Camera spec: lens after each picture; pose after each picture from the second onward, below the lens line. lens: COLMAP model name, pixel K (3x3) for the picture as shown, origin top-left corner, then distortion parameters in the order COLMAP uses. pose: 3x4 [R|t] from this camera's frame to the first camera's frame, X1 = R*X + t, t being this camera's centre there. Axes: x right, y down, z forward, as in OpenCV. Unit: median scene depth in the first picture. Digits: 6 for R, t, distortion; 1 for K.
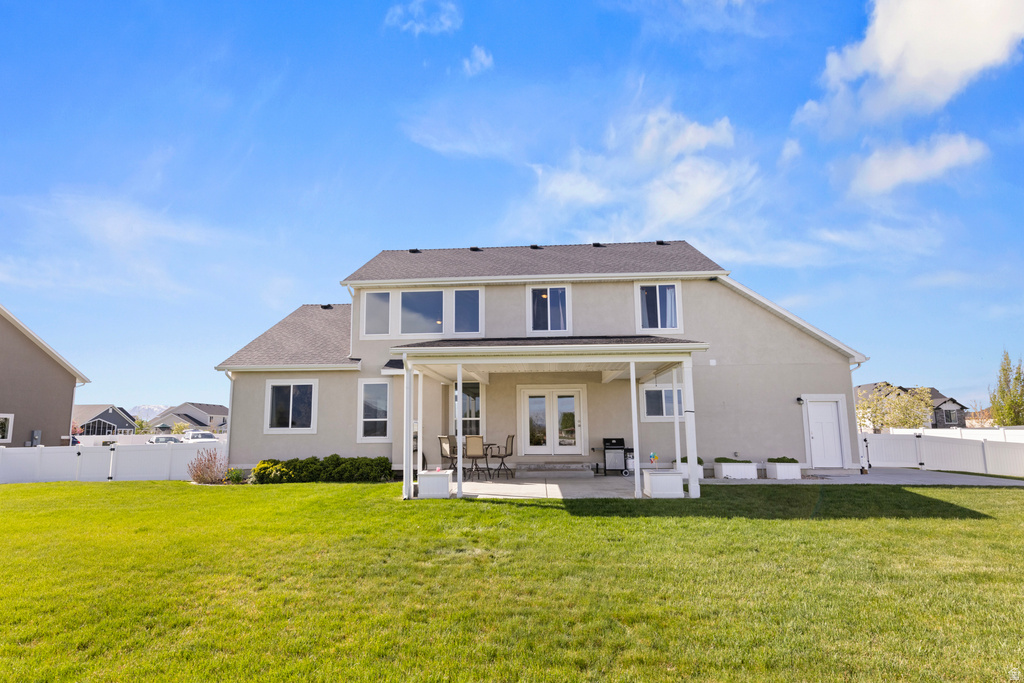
lens RADIAL K [[463.3, 0, 506.0], [0, 463.3, 343.1], [0, 0, 1]] dist [0.009744, -0.000354]
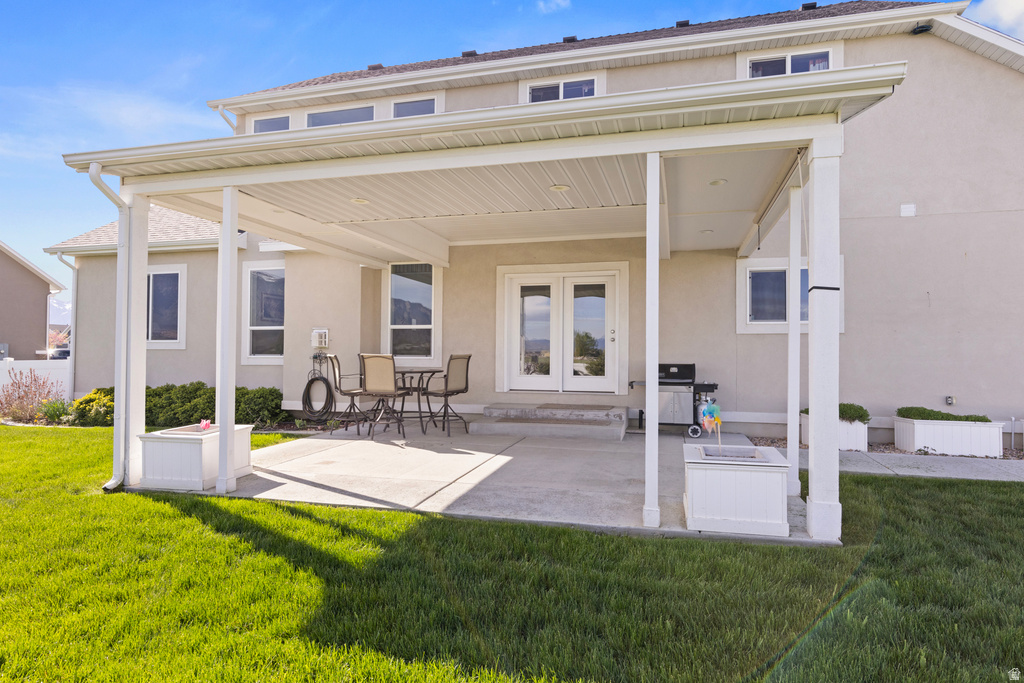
lens RADIAL K [[514.9, 0, 512.3], [0, 514.9, 330.5], [0, 0, 1]] dist [0.002270, 0.000506]
pose [[0.974328, 0.001170, -0.225132, 0.186002], [0.030931, 0.989808, 0.139009, 0.084703], [0.223000, -0.142404, 0.964361, 0.419175]]
